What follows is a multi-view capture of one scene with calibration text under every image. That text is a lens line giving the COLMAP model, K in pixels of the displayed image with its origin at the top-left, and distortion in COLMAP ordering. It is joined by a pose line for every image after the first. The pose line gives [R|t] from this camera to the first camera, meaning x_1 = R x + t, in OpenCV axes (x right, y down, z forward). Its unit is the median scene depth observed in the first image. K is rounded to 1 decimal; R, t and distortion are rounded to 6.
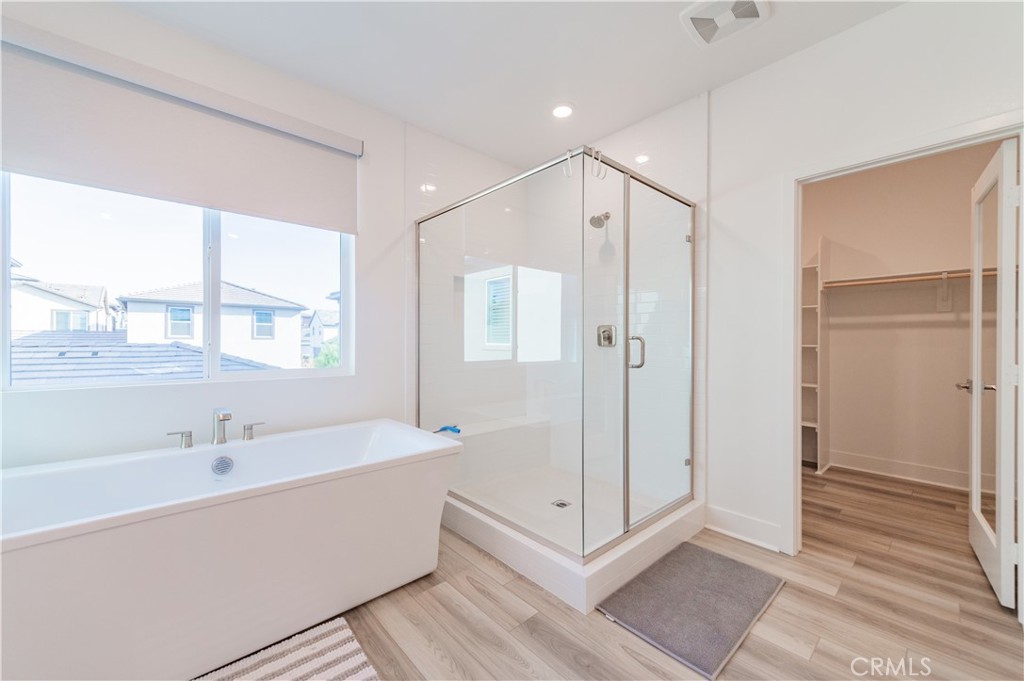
lens RADIAL K [[405.3, 0, 477.2], [0, 405.3, 344.5], [0, 0, 1]] dist [0.014112, -0.003892]
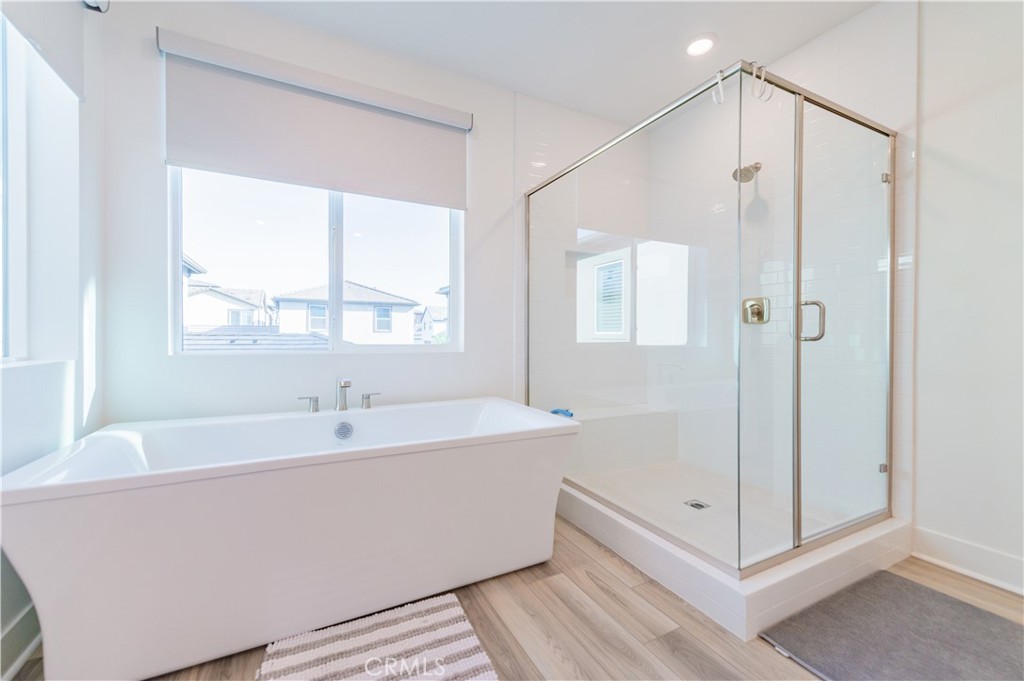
lens RADIAL K [[405.3, 0, 477.2], [0, 405.3, 344.5], [0, 0, 1]] dist [0.014112, -0.003892]
pose [[0.967847, 0.008818, -0.251385, -0.032790], [-0.004176, 0.999811, 0.018993, 0.052805], [0.251504, -0.017333, 0.967701, 0.079668]]
